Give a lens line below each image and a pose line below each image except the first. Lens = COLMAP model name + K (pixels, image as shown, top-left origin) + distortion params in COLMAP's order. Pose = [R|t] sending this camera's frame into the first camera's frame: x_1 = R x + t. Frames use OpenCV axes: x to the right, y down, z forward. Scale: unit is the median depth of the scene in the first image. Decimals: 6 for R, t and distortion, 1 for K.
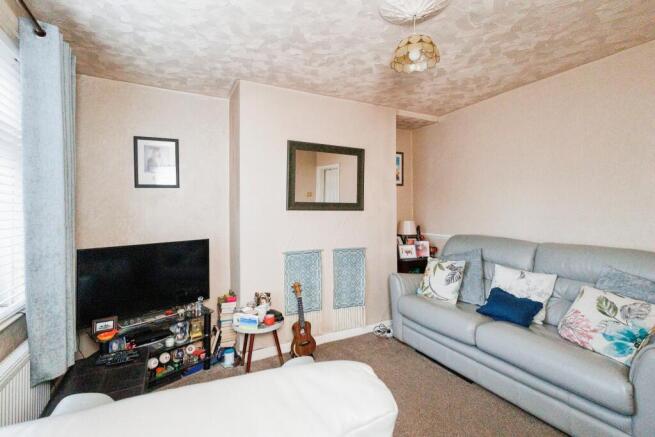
lens RADIAL K [[290.2, 0, 326.0], [0, 290.2, 206.8], [0, 0, 1]] dist [-0.000619, 0.000051]
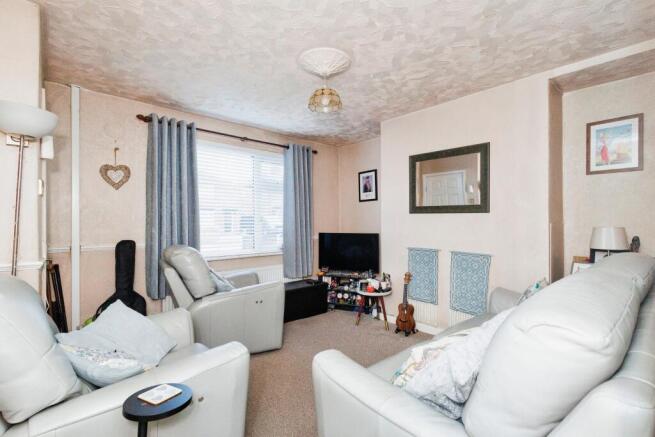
lens RADIAL K [[308.3, 0, 331.2], [0, 308.3, 216.2], [0, 0, 1]] dist [0.003034, 0.000941]
pose [[0.262478, -0.002959, -0.964934, 1.021039], [0.032427, 0.999458, 0.005756, 0.003961], [0.964393, -0.032800, 0.262431, 0.332416]]
